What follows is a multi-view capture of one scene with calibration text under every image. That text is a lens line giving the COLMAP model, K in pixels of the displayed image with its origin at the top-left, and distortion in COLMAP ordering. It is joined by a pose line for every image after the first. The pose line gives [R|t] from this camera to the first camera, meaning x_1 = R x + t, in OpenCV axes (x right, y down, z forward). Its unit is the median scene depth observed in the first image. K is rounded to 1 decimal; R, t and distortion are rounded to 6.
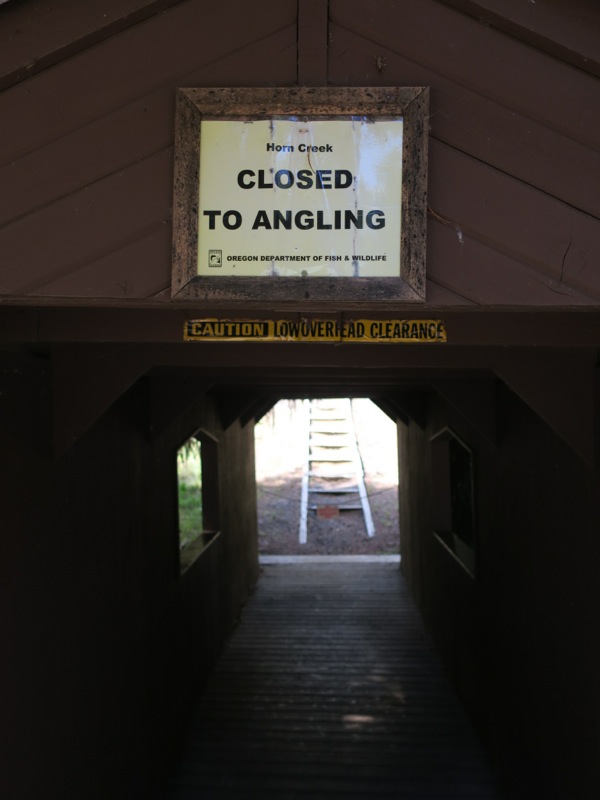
lens RADIAL K [[715.4, 0, 300.1], [0, 715.4, 400.8], [0, 0, 1]] dist [0.001775, 0.006480]
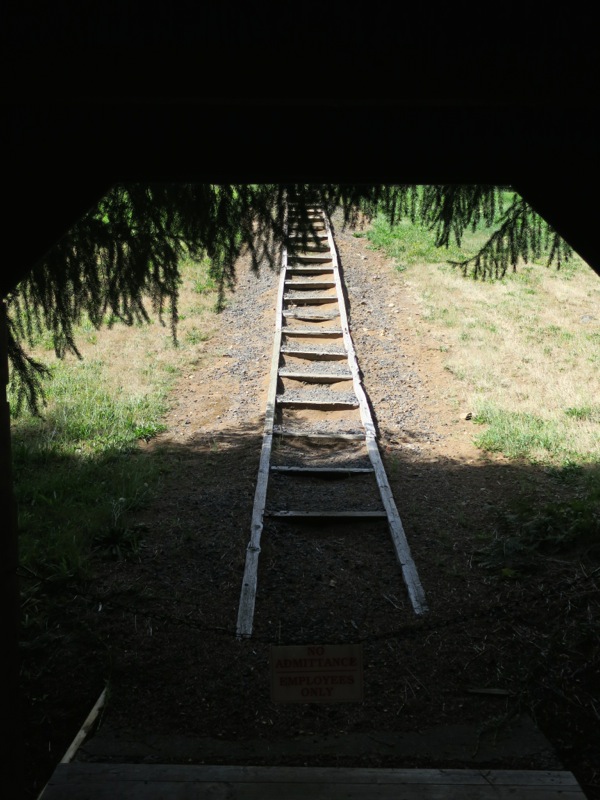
lens RADIAL K [[715.4, 0, 300.0], [0, 715.4, 400.3], [0, 0, 1]] dist [0.001775, 0.006480]
pose [[0.999569, 0.014439, 0.025550, 0.018241], [-0.016901, 0.994953, 0.098906, 0.028495], [-0.023993, -0.099295, 0.994769, 0.509751]]
